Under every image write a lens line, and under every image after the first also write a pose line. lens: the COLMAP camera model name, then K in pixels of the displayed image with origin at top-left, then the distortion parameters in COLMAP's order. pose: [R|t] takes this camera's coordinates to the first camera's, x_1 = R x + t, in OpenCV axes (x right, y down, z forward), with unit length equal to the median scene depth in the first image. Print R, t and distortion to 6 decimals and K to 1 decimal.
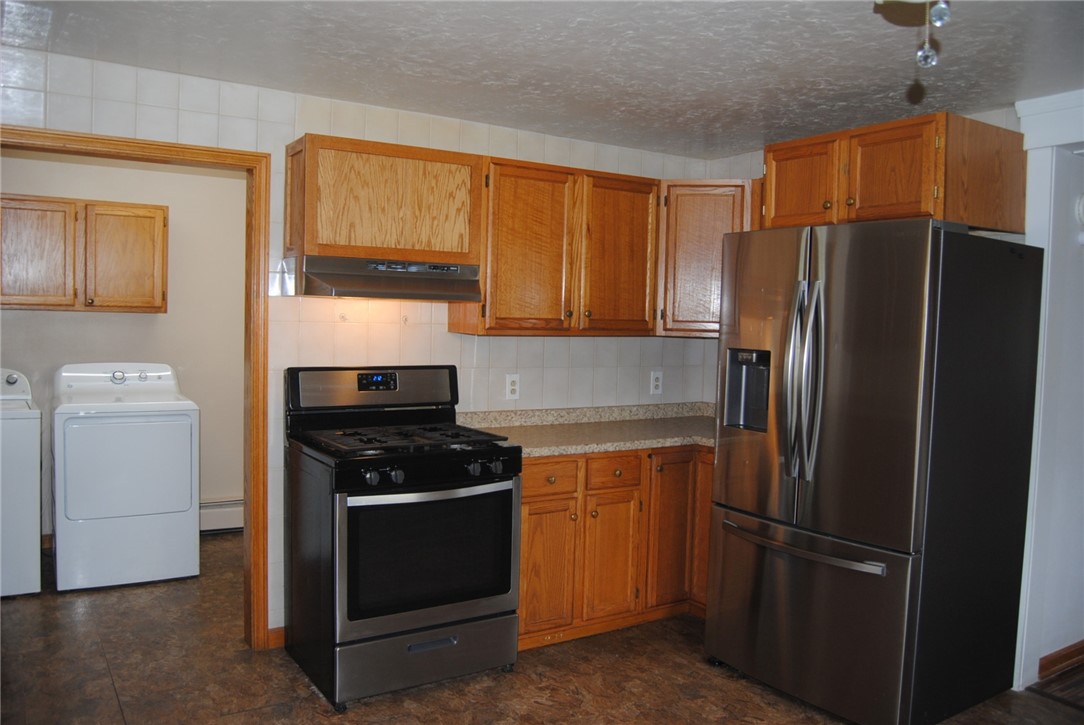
lens RADIAL K [[843.5, 0, 542.0], [0, 843.5, 362.5], [0, 0, 1]] dist [-0.086093, 0.006367]
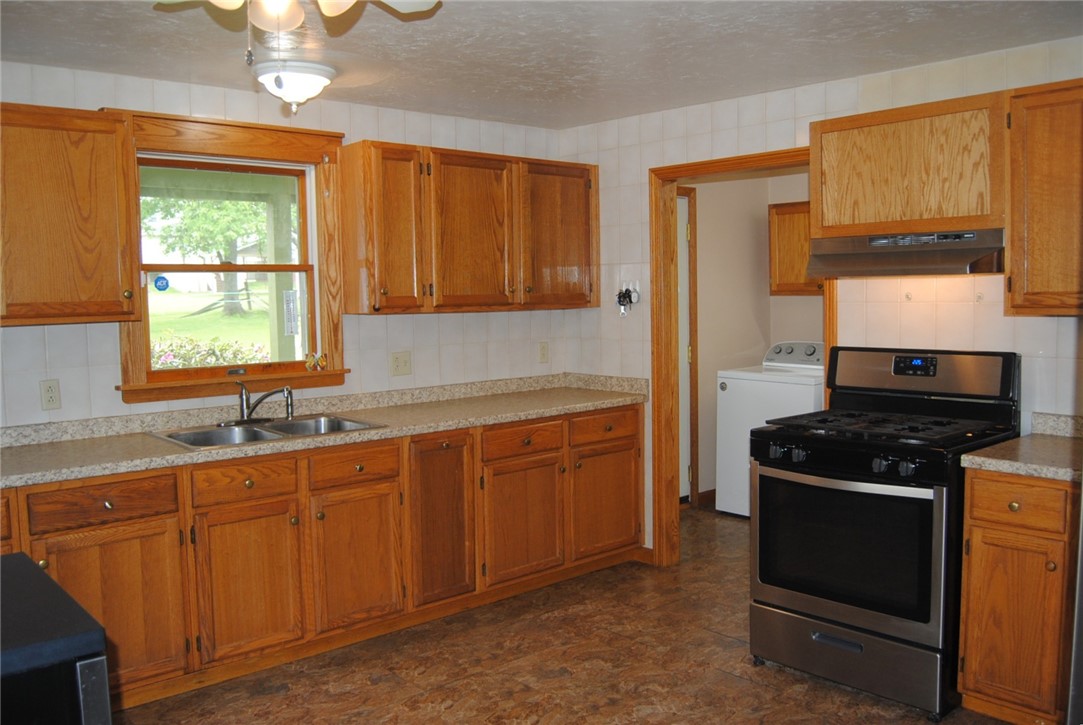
lens RADIAL K [[842.7, 0, 541.5], [0, 842.7, 362.5], [0, 0, 1]] dist [-0.086093, 0.006367]
pose [[0.189268, 0.046992, -0.980800, 0.628783], [-0.033713, 0.998576, 0.041338, -0.004682], [0.981347, 0.025242, 0.190582, 0.431399]]
